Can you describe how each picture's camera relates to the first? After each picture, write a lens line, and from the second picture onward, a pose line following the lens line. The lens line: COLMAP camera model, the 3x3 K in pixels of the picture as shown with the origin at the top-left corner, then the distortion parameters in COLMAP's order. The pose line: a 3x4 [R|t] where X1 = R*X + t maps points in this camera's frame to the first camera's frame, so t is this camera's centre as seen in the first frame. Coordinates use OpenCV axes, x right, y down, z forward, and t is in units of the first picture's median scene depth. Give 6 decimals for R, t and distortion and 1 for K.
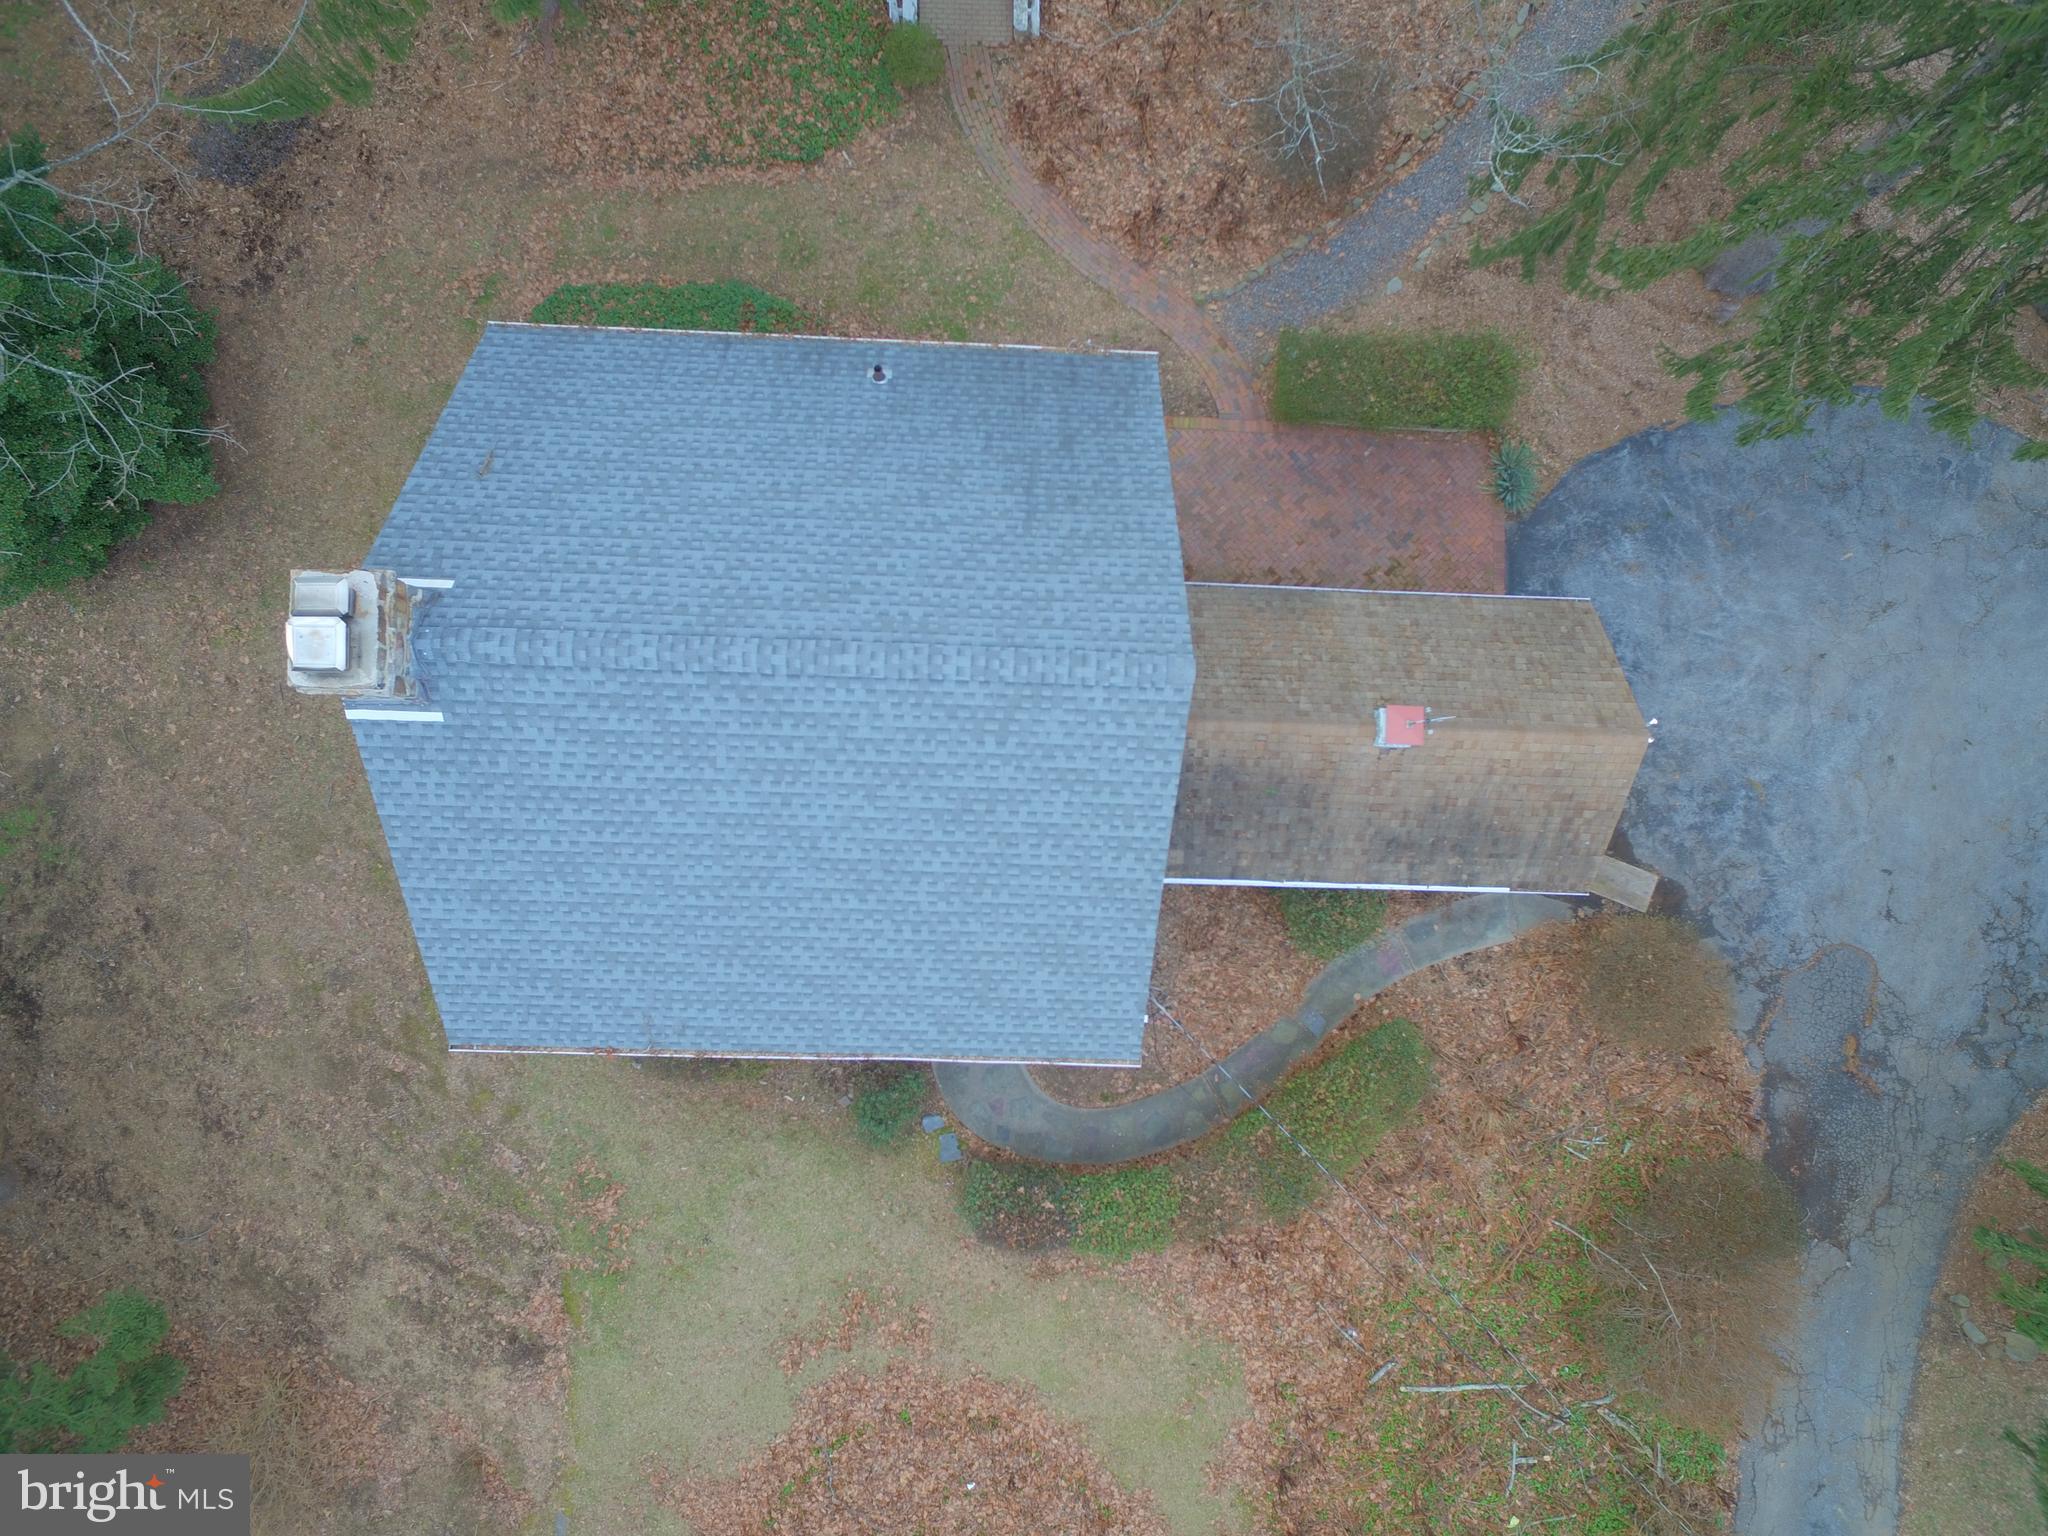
lens RADIAL K [[1187.8, 0, 1026.0], [0, 1187.8, 772.5], [0, 0, 1]] dist [-0.010931, 0.013573]
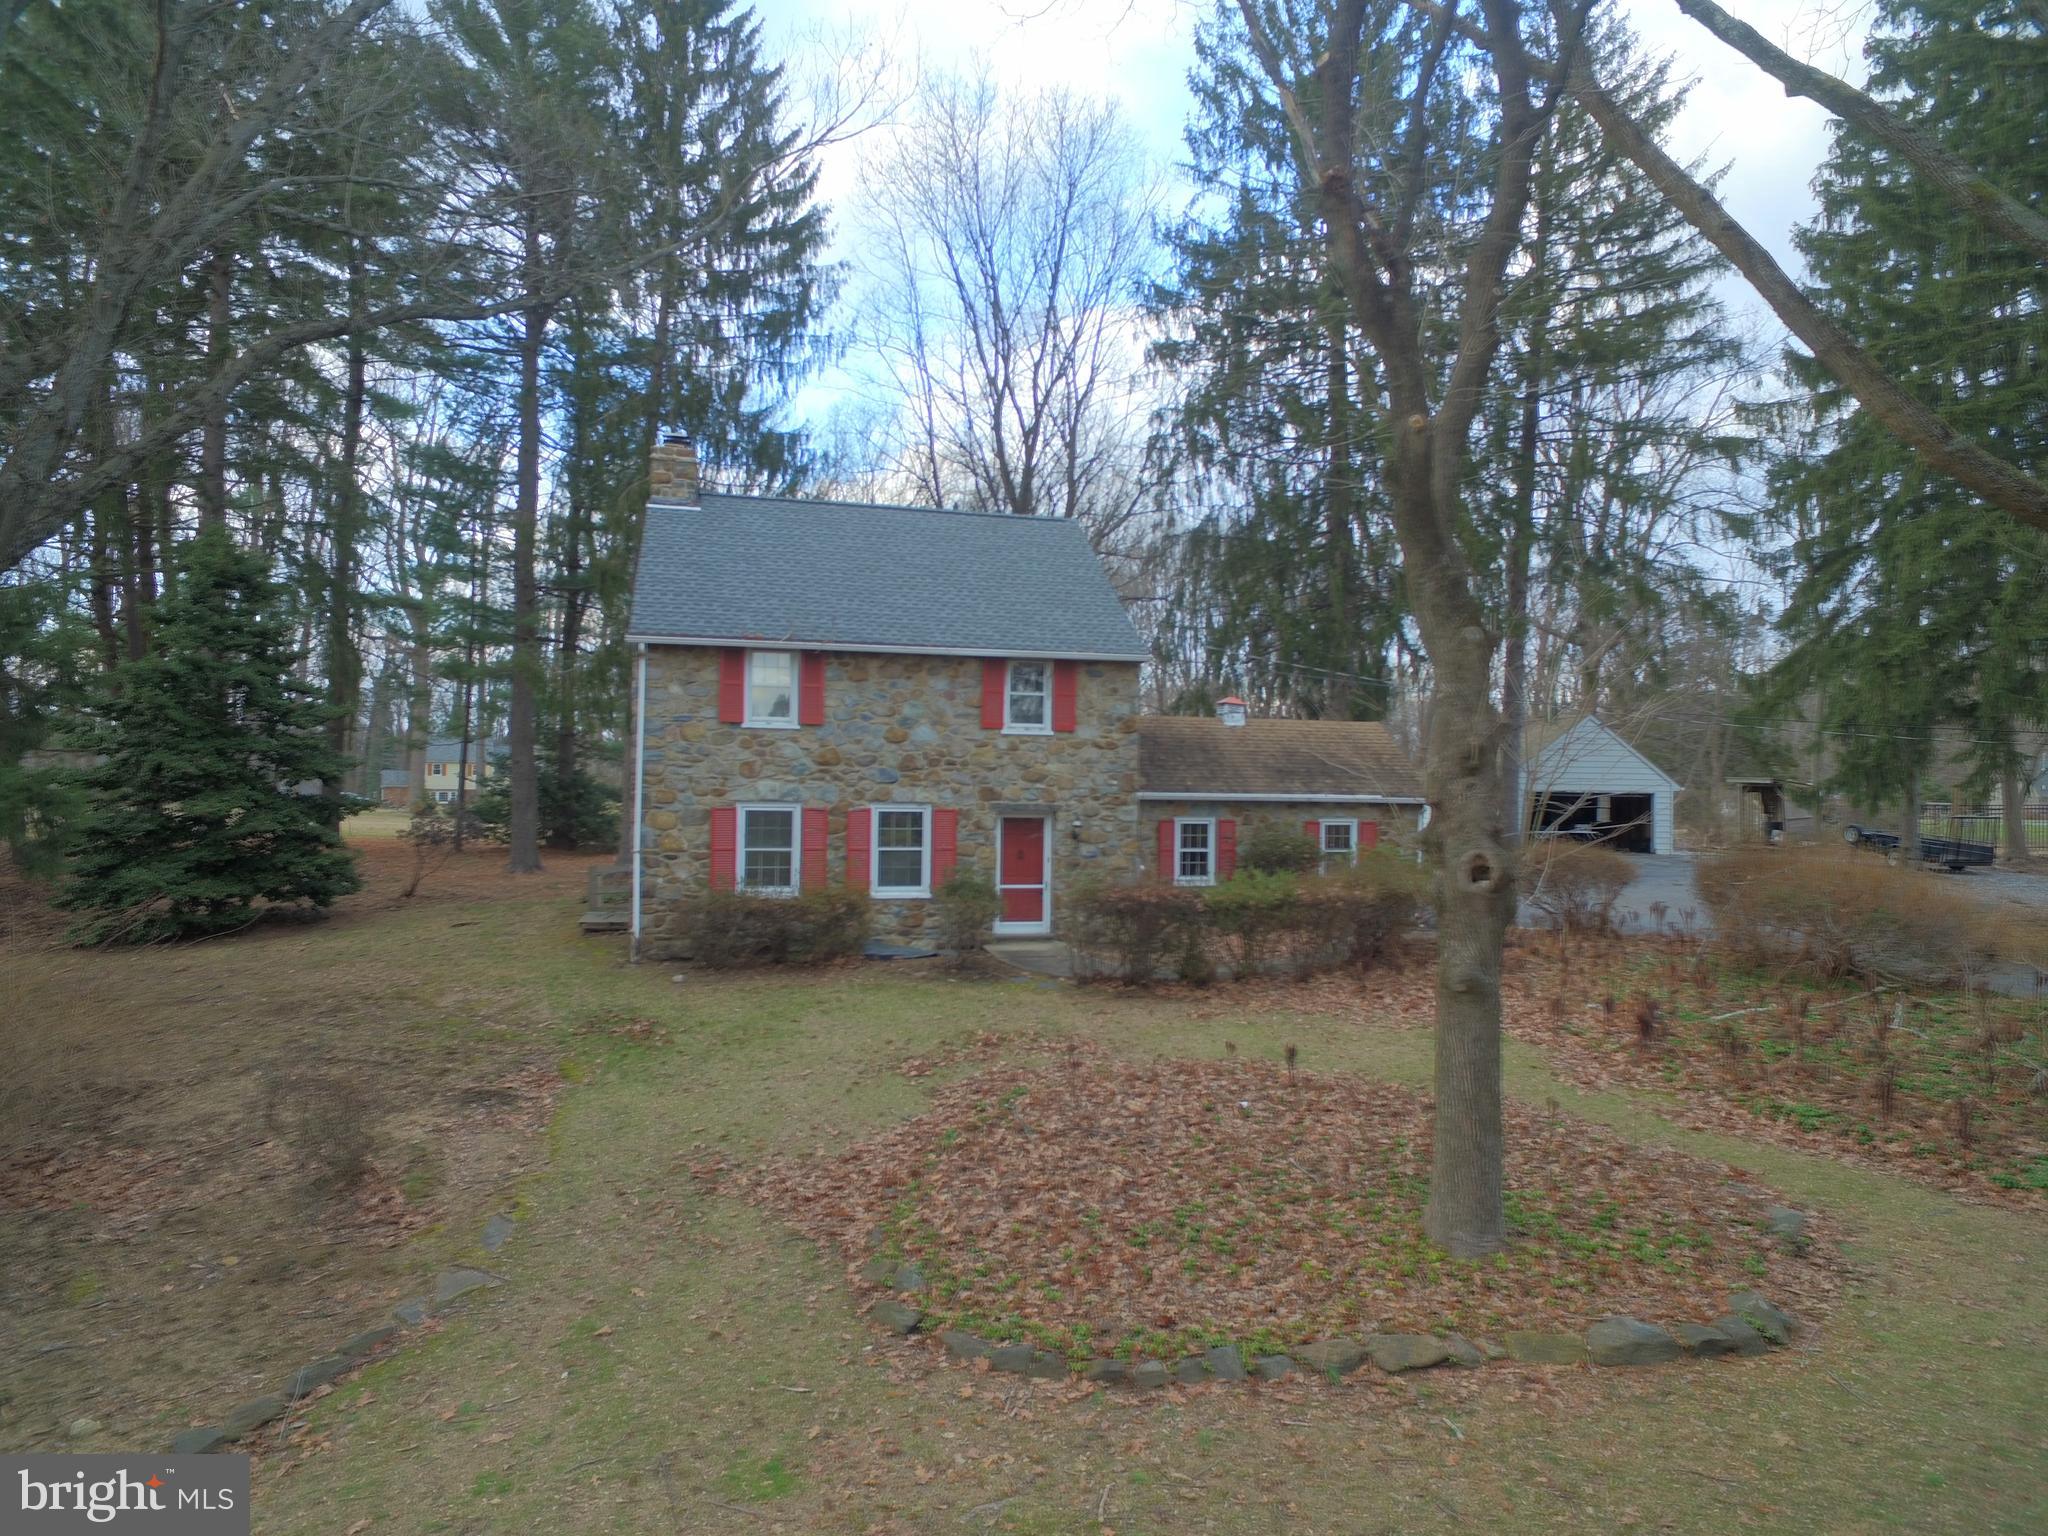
lens RADIAL K [[1187.8, 0, 1026.0], [0, 1187.8, 772.5], [0, 0, 1]] dist [-0.010931, 0.013573]
pose [[0.962081, -0.028717, 0.271248, -0.312822], [0.272350, 0.046406, -0.961079, 1.146474], [0.015012, 0.998510, 0.052468, 0.799501]]
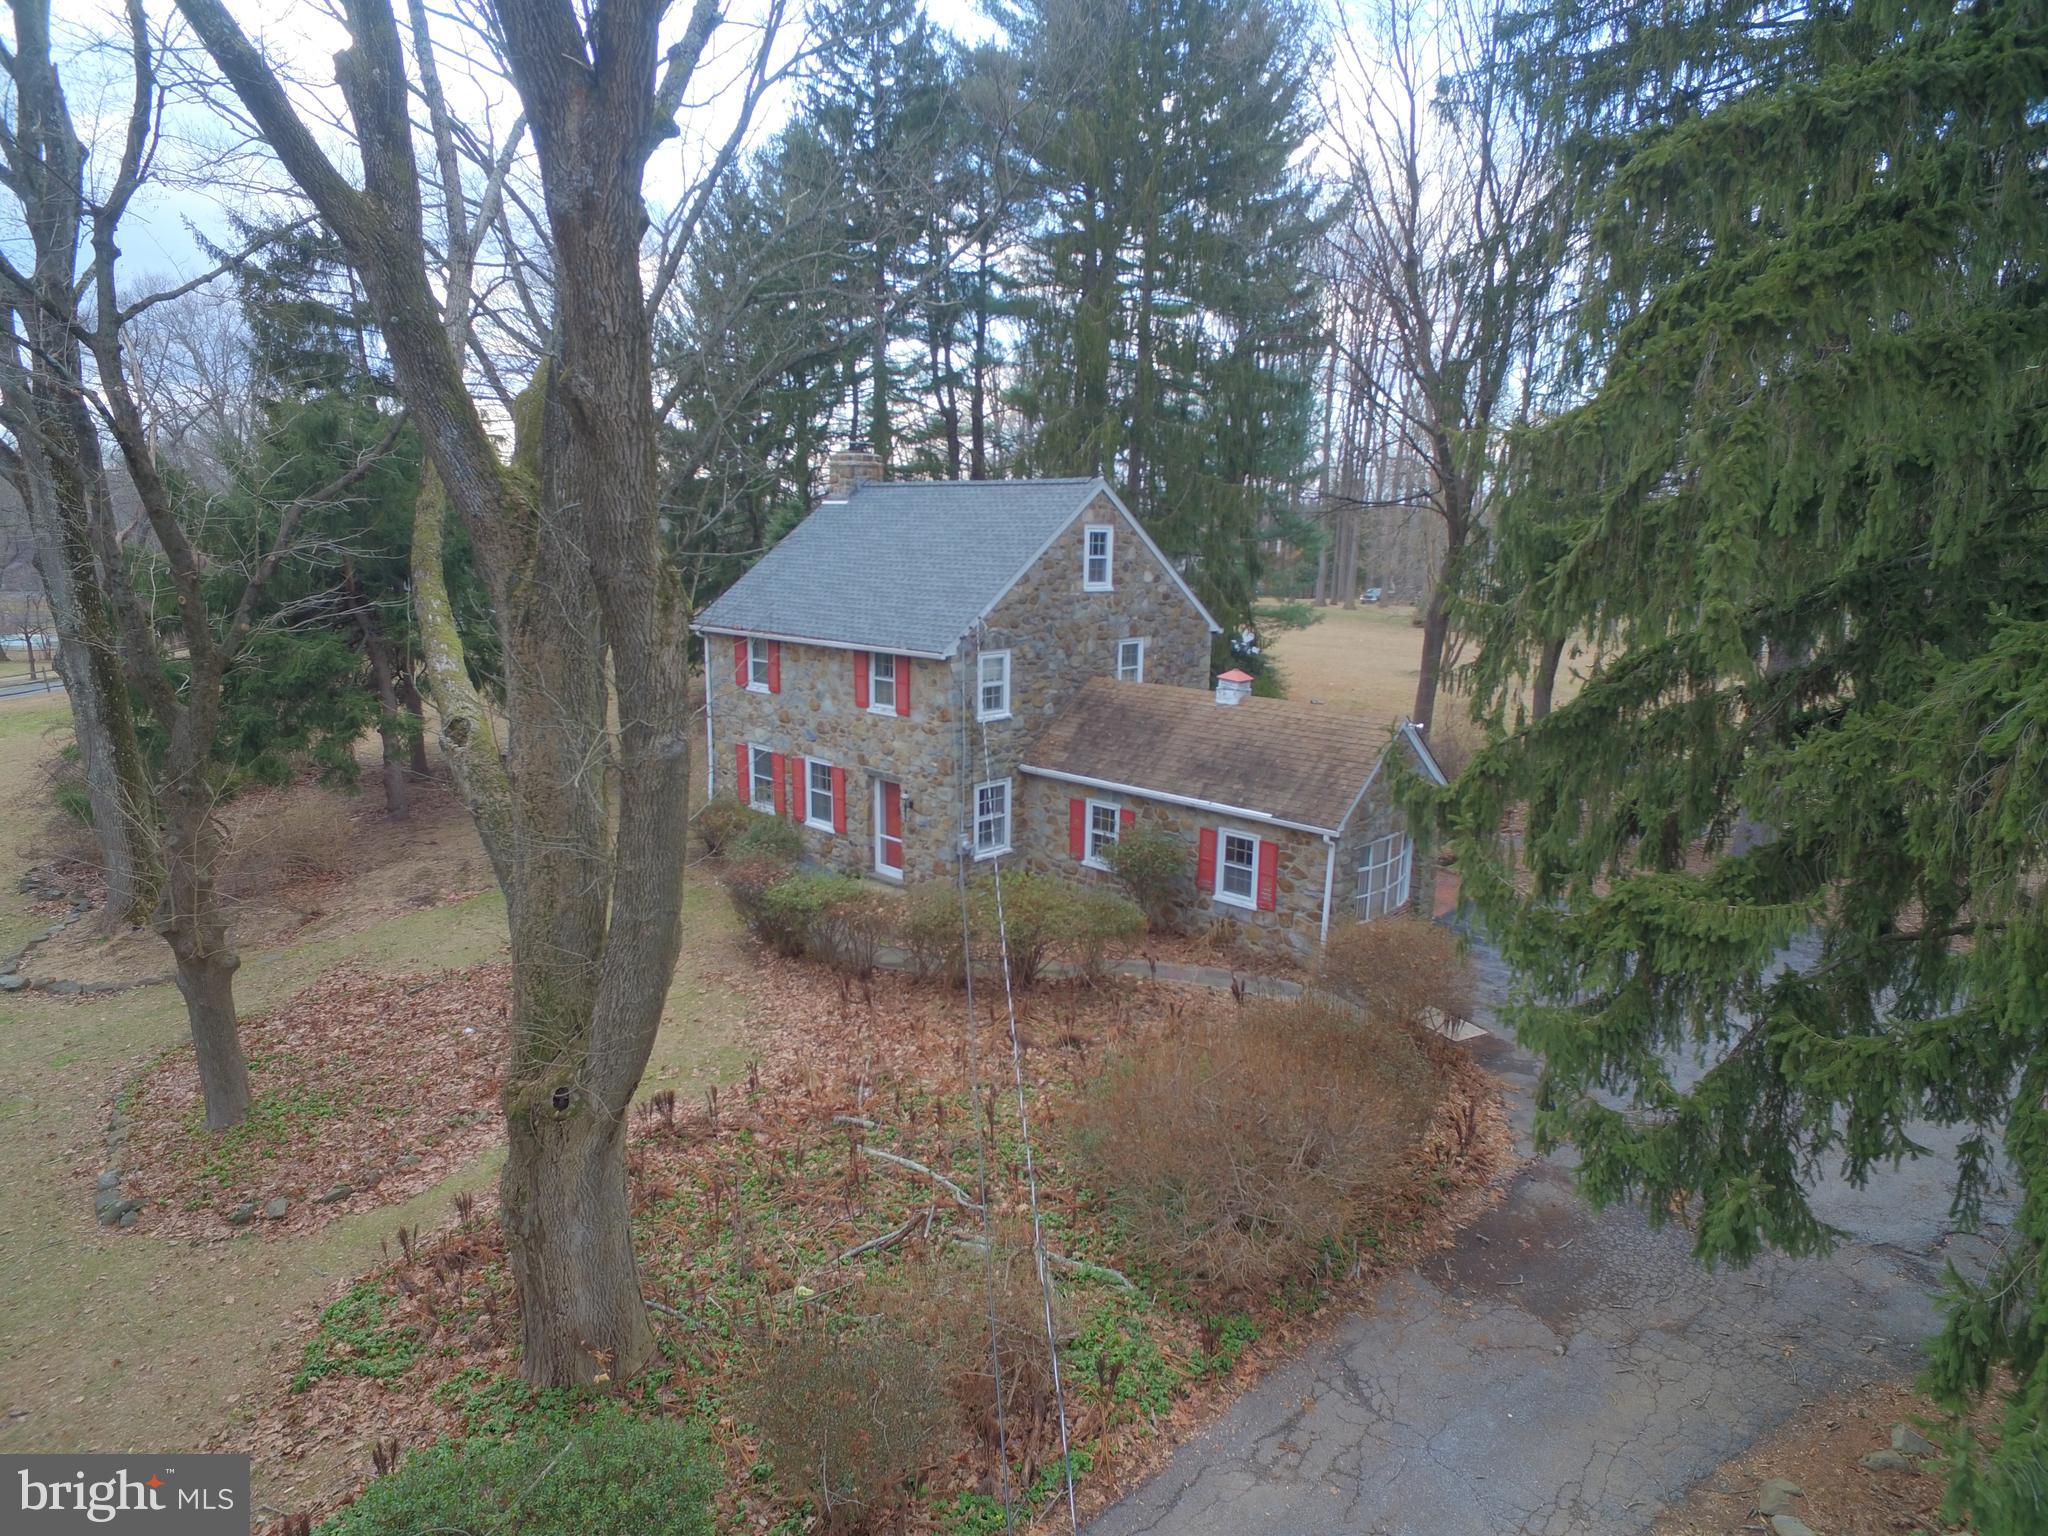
lens RADIAL K [[1182.4, 0, 1025.6], [0, 1182.4, 776.0], [0, 0, 1]] dist [-0.004907, 0.001121]
pose [[0.747631, 0.104555, -0.655832, 0.862972], [-0.662137, 0.193488, -0.723973, 0.945772], [0.051201, 0.975515, 0.213888, 0.633302]]
